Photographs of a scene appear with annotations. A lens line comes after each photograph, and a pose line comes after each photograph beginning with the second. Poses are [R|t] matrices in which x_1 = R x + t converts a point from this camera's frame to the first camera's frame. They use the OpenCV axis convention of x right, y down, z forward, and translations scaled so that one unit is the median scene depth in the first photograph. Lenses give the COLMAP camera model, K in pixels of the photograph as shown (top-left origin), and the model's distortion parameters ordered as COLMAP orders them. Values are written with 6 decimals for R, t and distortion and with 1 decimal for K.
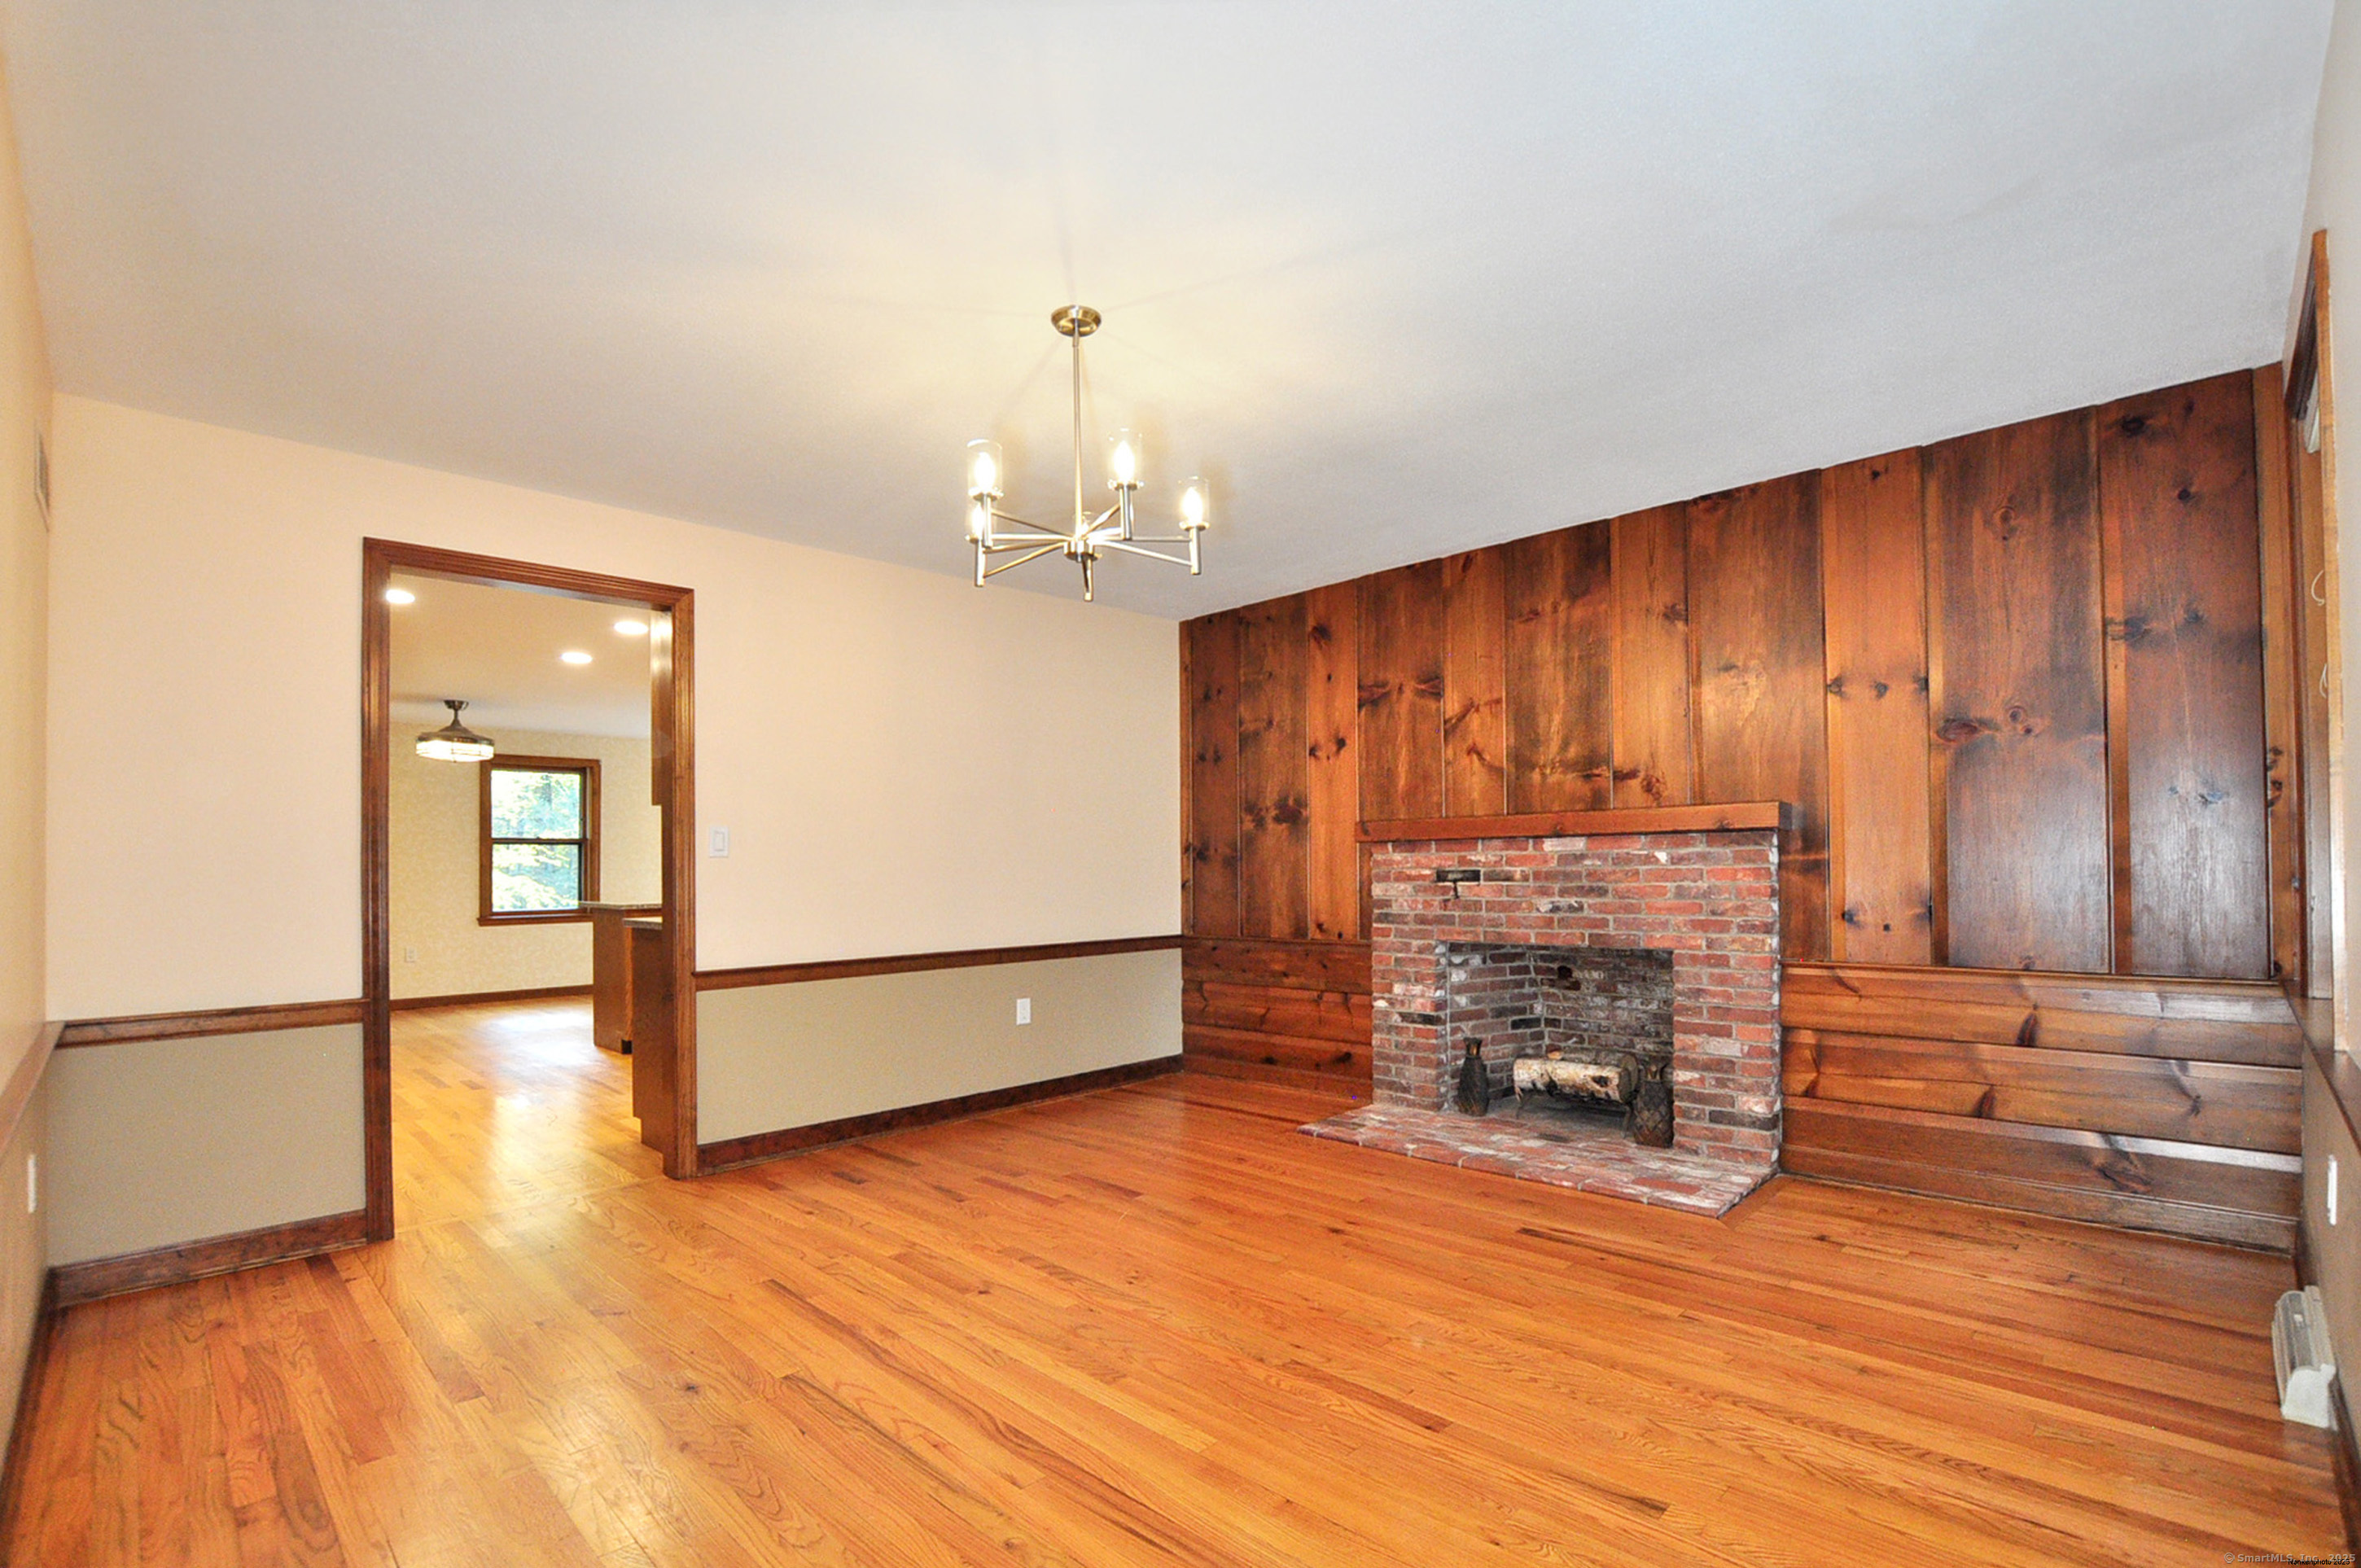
lens RADIAL K [[1058.7, 0, 1185.2], [0, 1058.7, 859.5], [0, 0, 1]] dist [-0.002285, -0.000166]
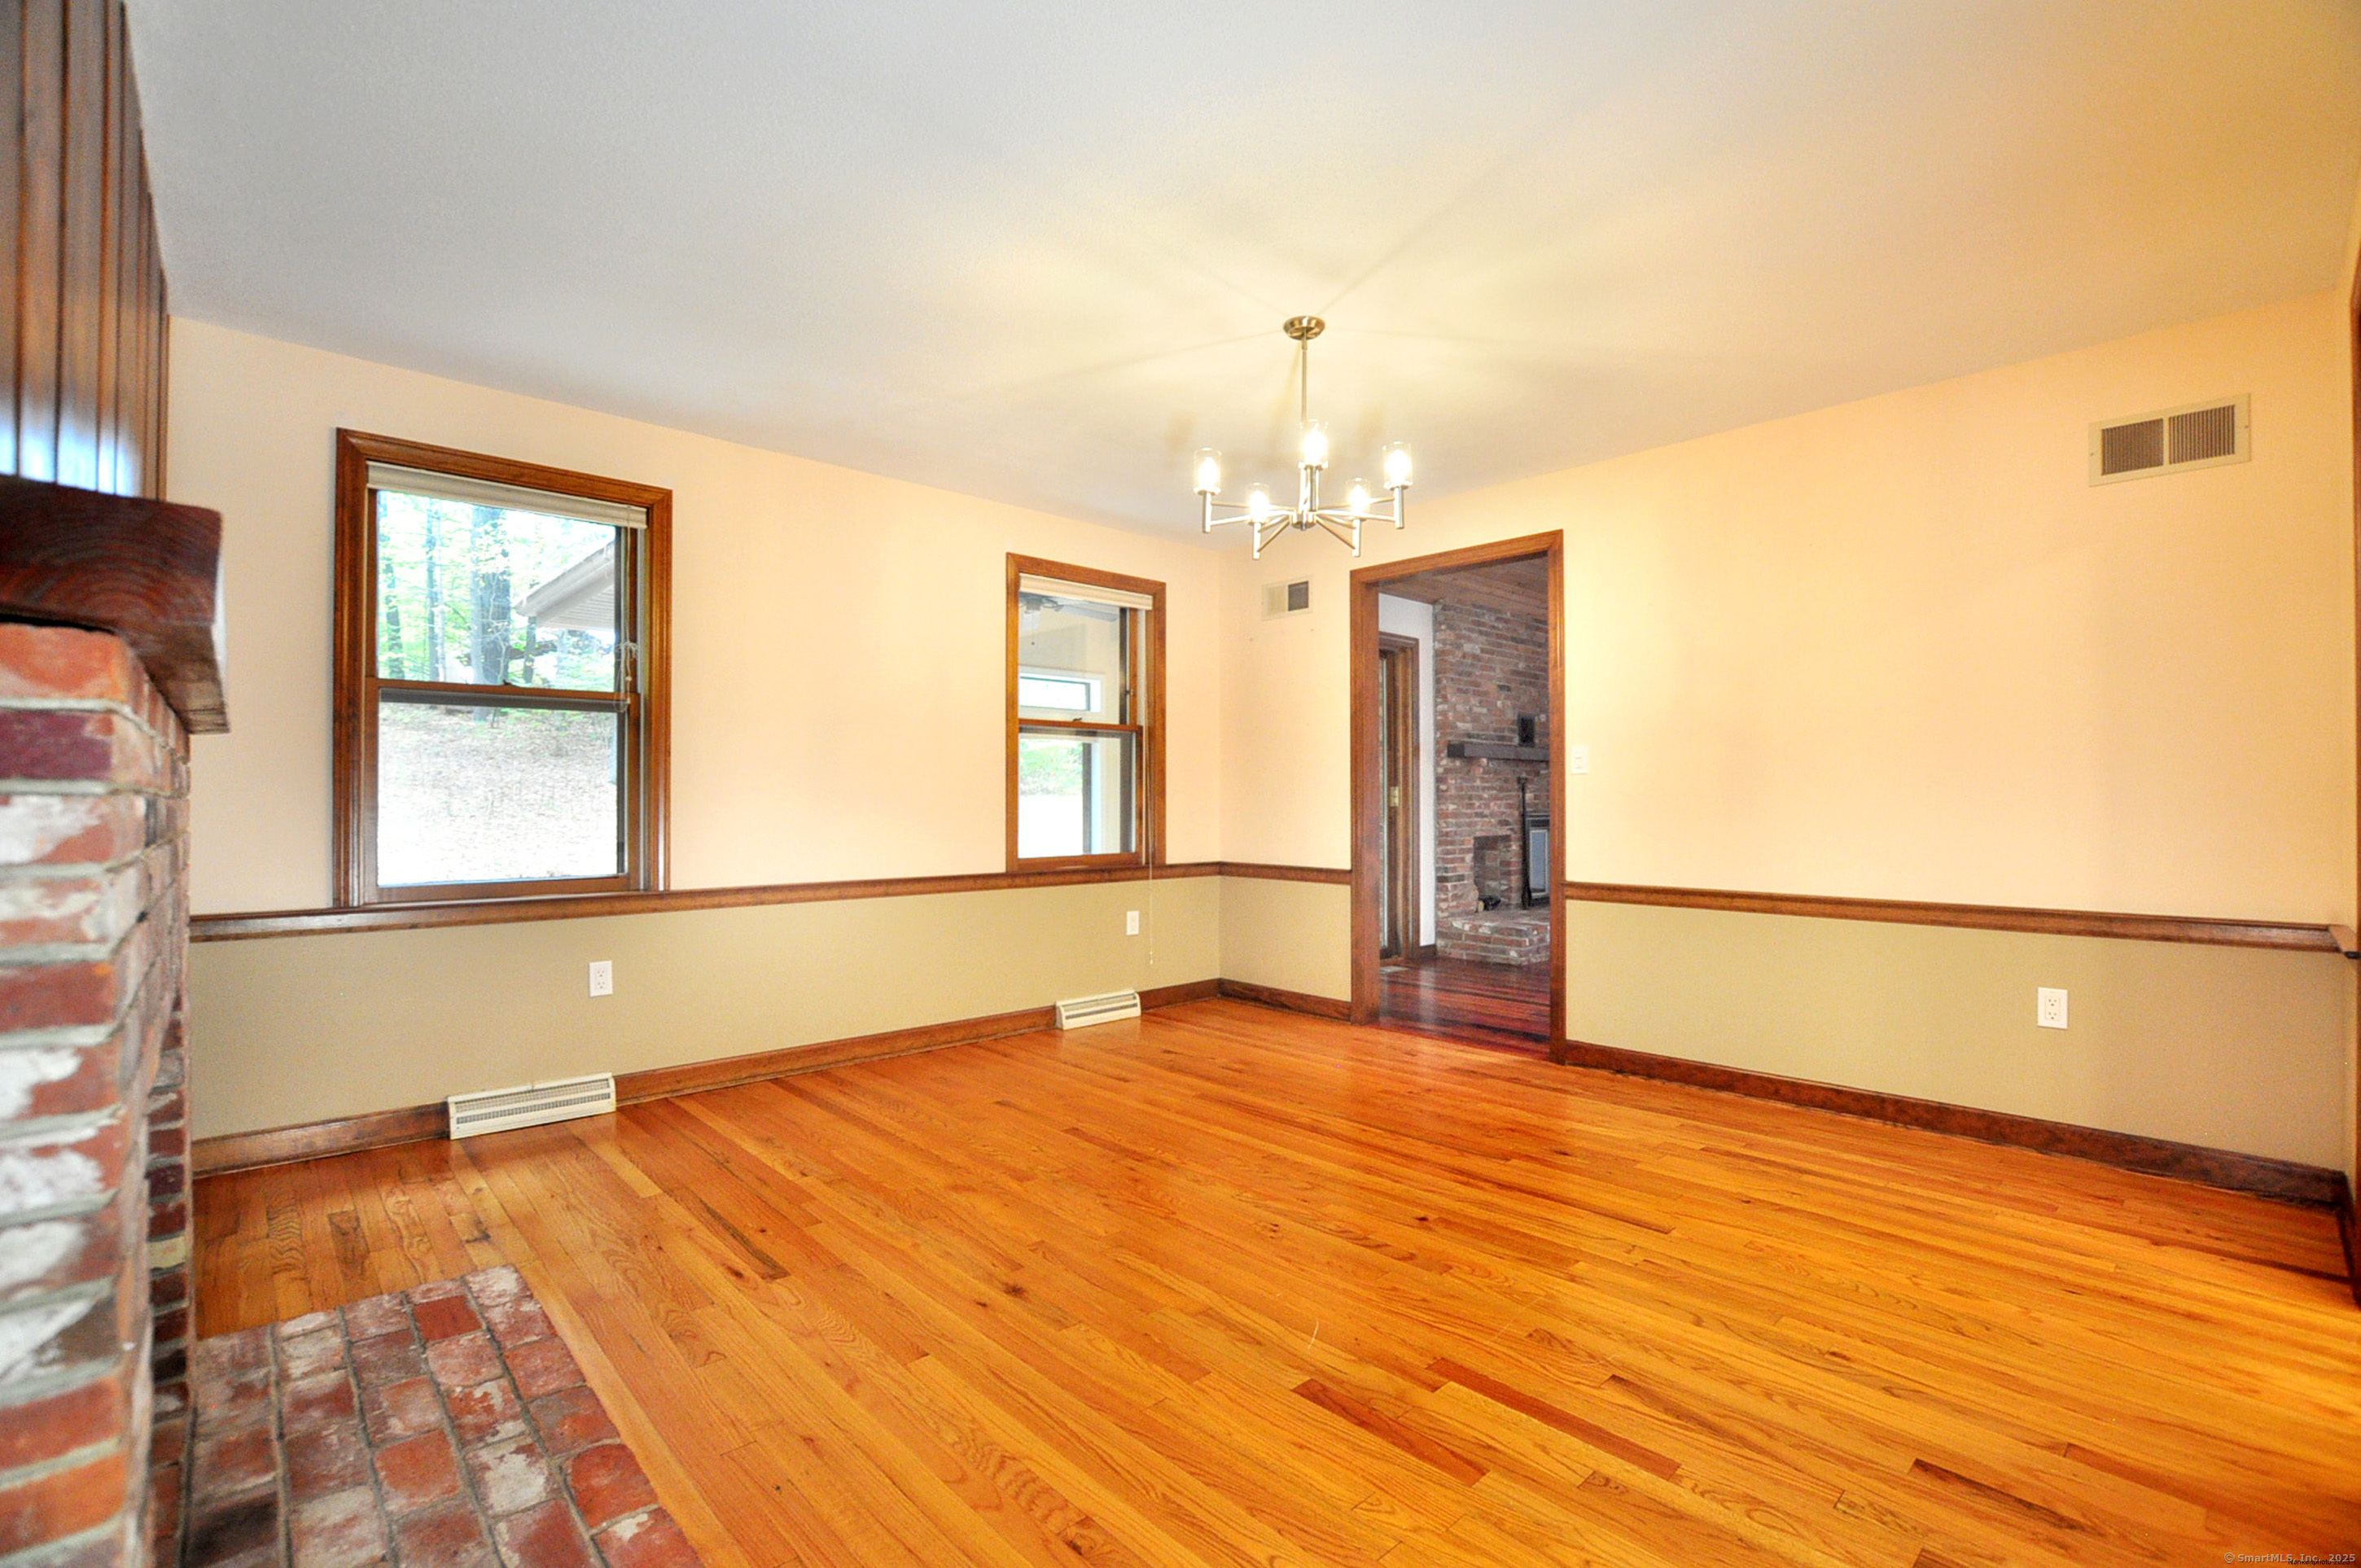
lens RADIAL K [[1038.8, 0, 1203.7], [0, 1038.8, 795.2], [0, 0, 1]] dist [-0.029115, 0.000161]
pose [[-0.999733, 0.016555, 0.016148, -0.006904], [0.016400, 0.999818, -0.009705, 0.015924], [-0.016305, -0.009437, -0.999823, 1.823927]]
